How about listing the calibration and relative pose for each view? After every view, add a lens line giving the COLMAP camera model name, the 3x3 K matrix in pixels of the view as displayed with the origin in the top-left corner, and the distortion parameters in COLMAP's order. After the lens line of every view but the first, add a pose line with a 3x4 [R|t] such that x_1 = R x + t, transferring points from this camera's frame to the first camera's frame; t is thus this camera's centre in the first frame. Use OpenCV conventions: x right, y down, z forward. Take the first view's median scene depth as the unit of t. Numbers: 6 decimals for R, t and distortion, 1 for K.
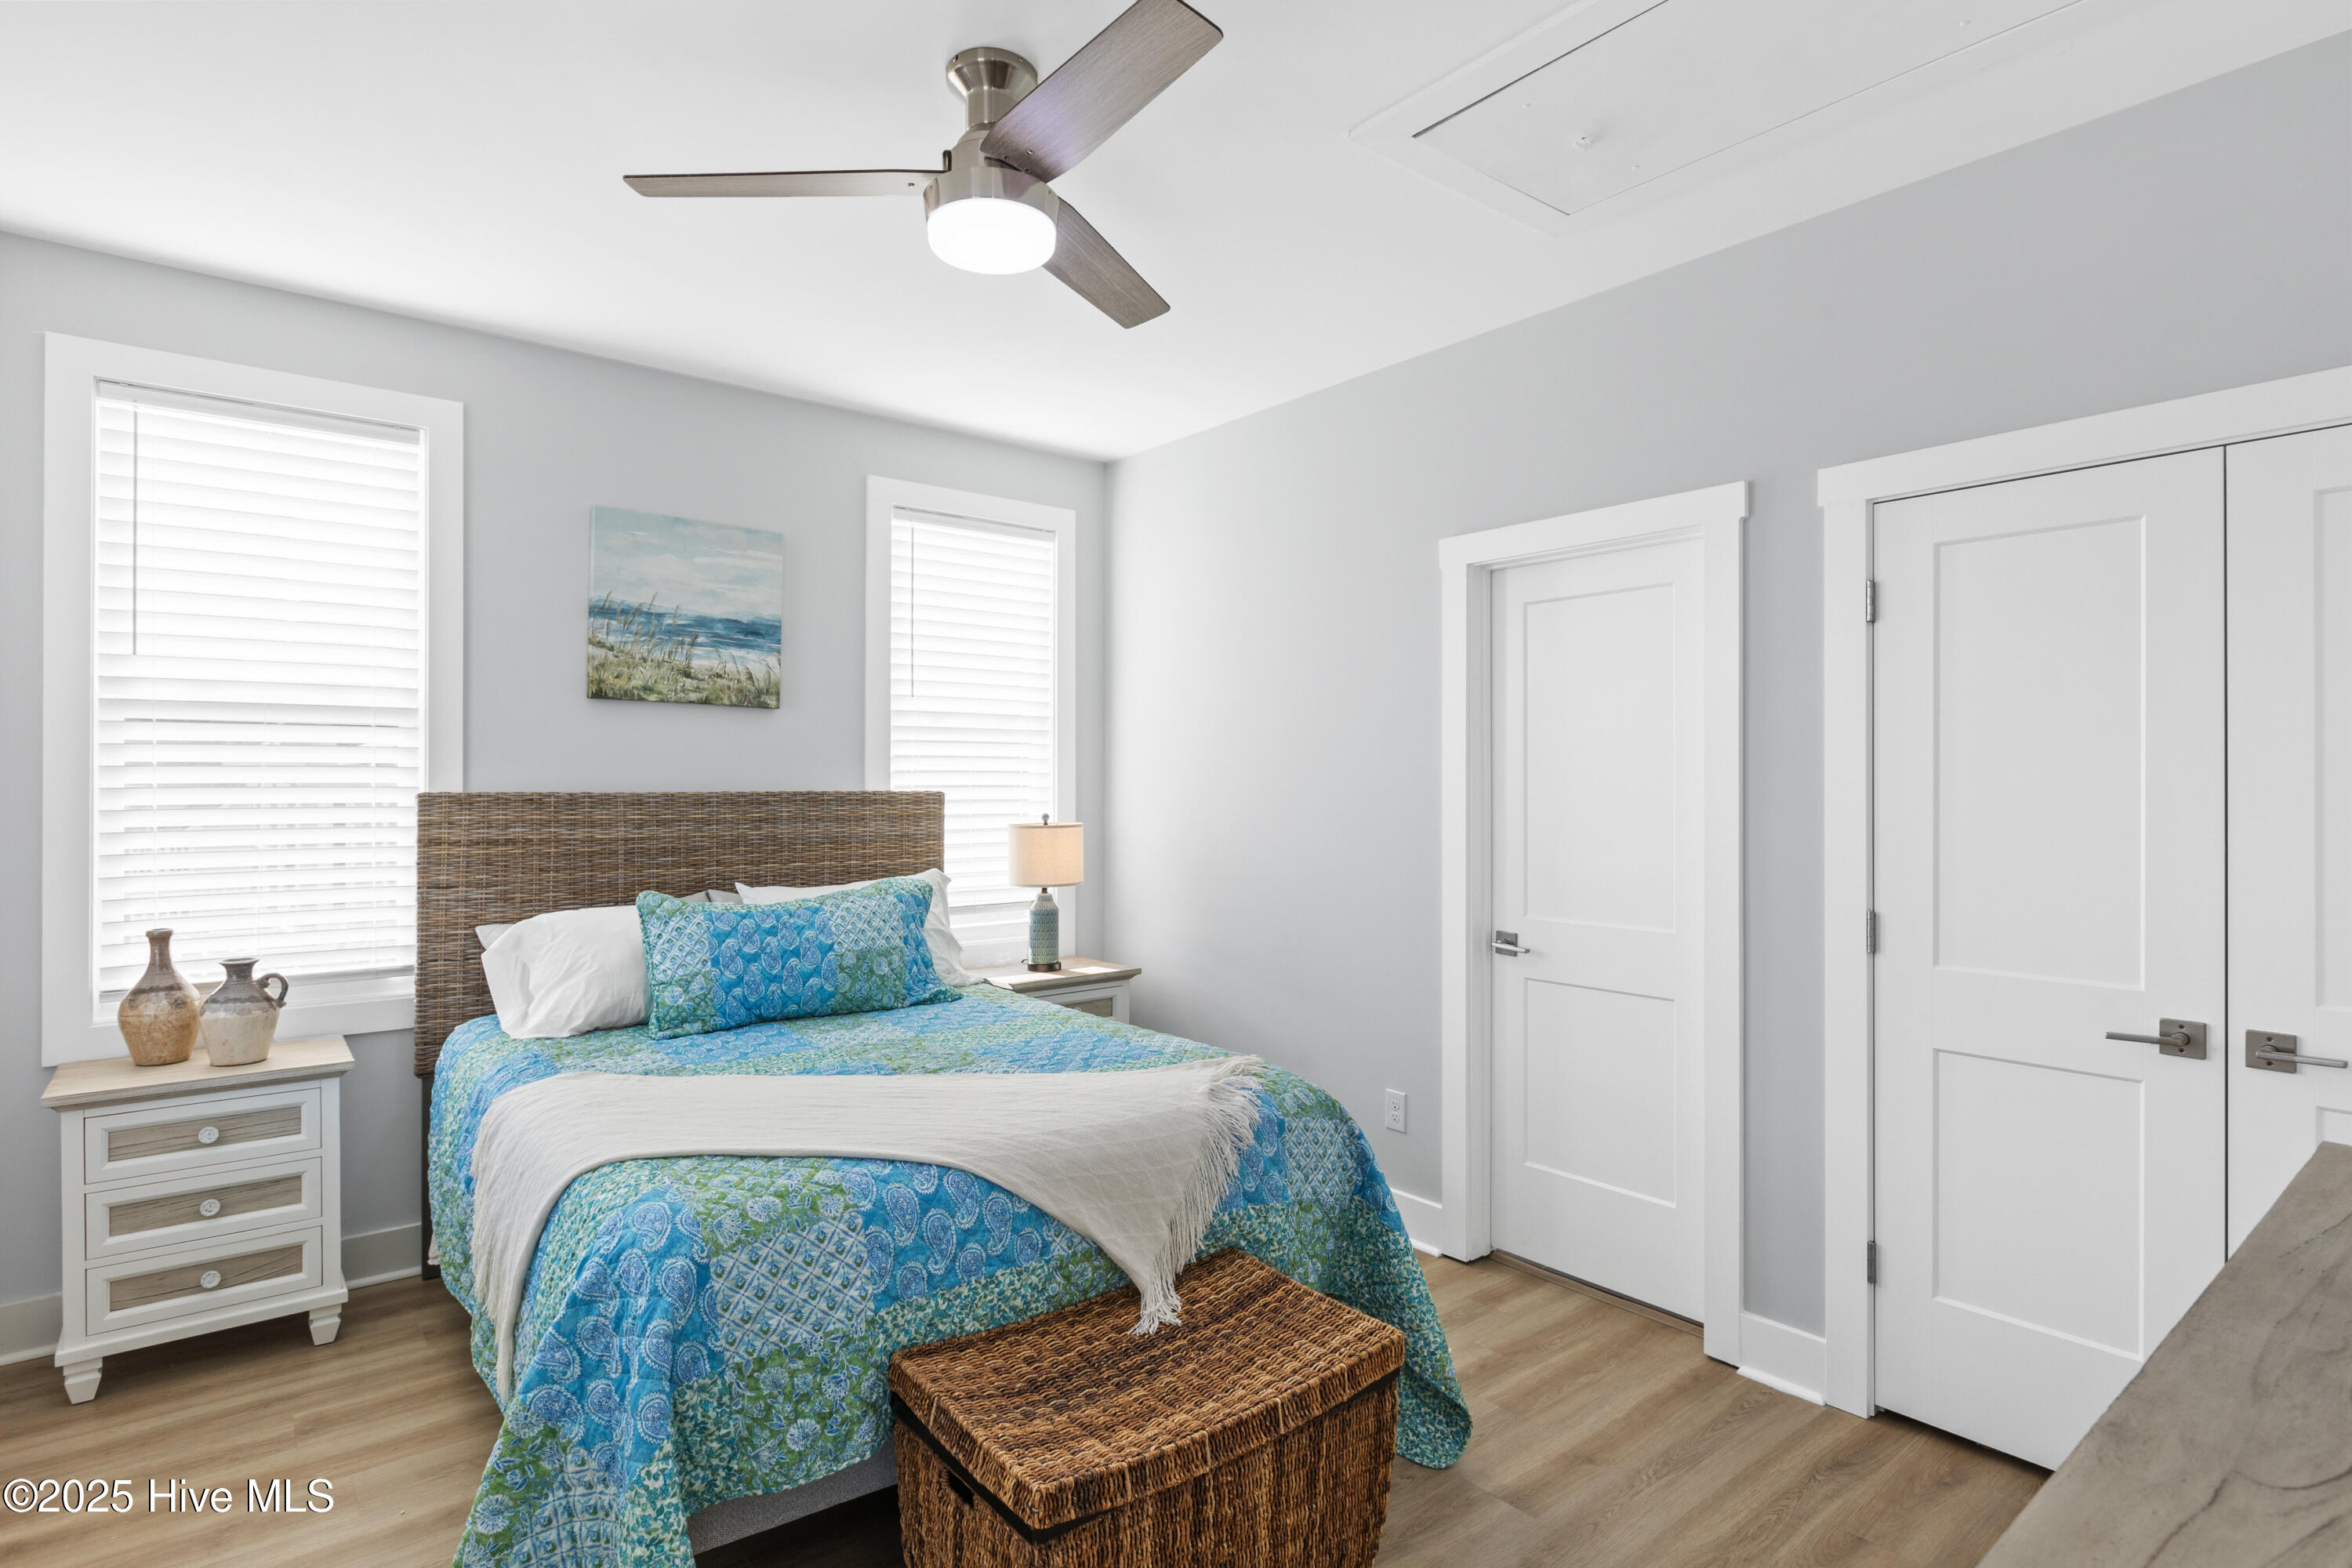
lens RADIAL K [[1219.6, 0, 1177.8], [0, 1219.6, 781.6], [0, 0, 1]] dist [0.001023, 0.000045]
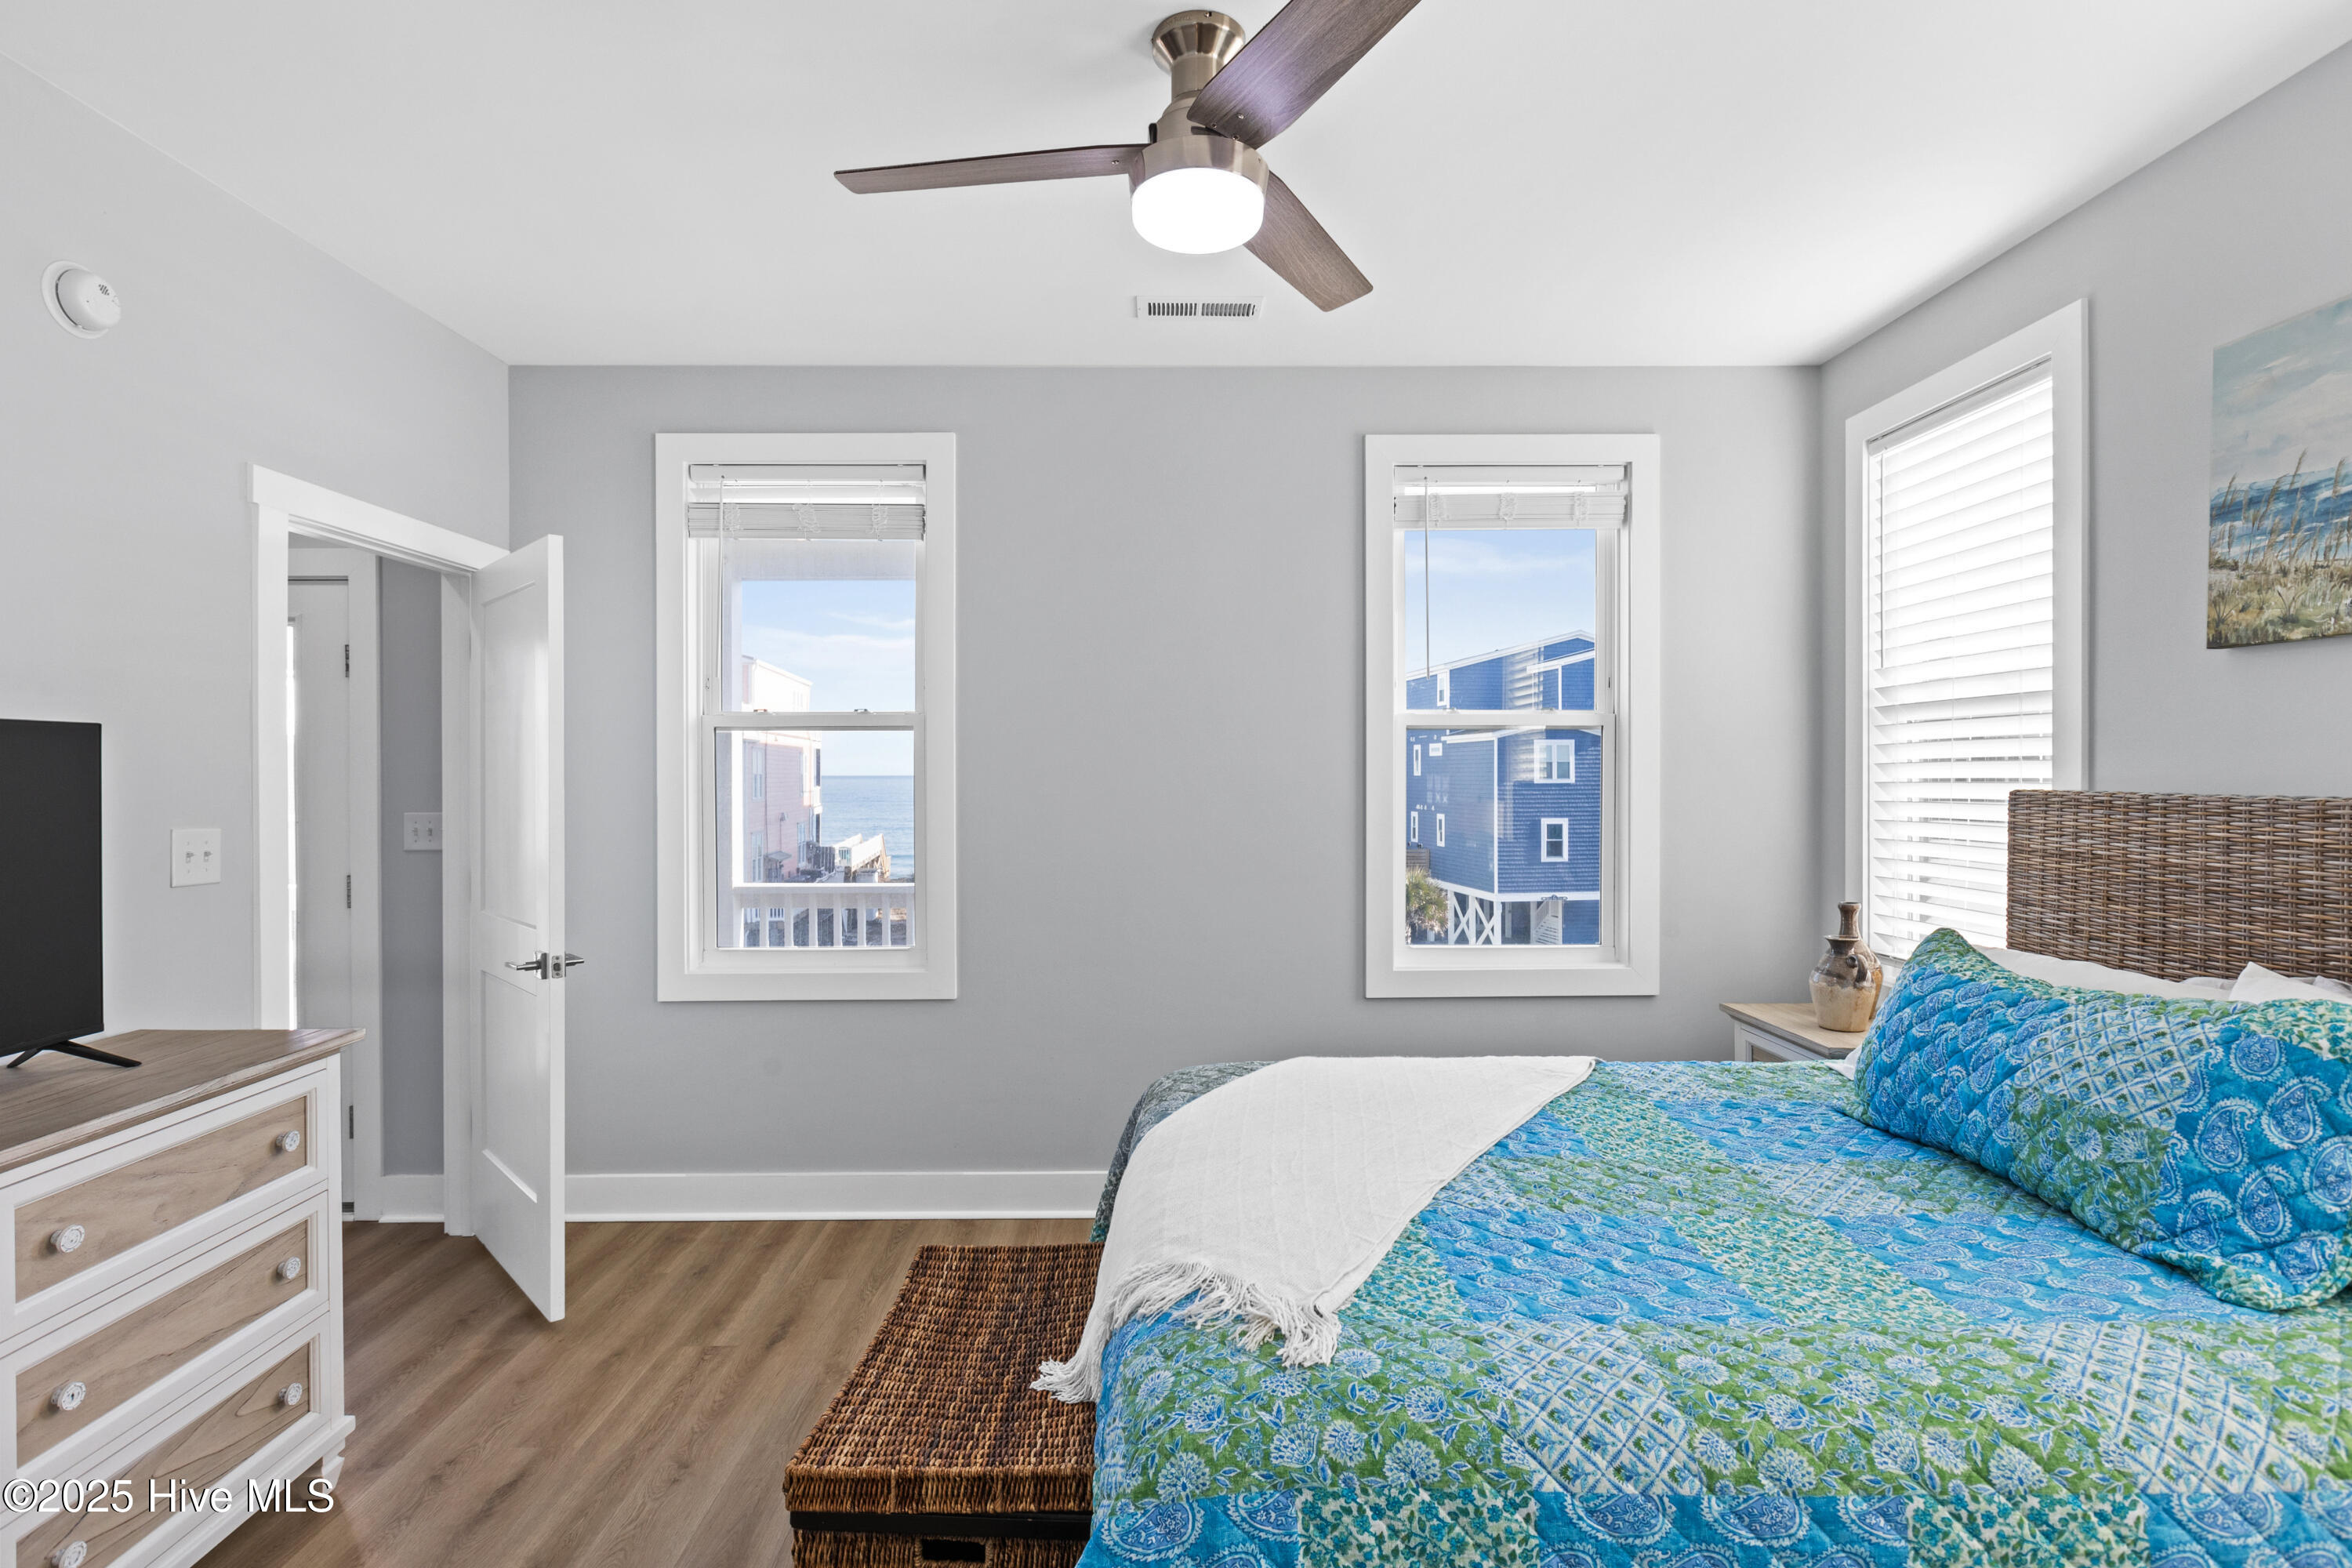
lens RADIAL K [[1146.4, 0, 1176.1], [0, 1146.4, 778.5], [0, 0, 1]] dist [-0.000318, -0.000001]
pose [[-0.630089, 0.000884, -0.776523, 0.341656], [-0.003752, 0.999984, 0.004183, -0.000017], [0.776514, 0.005549, -0.630075, 0.954580]]
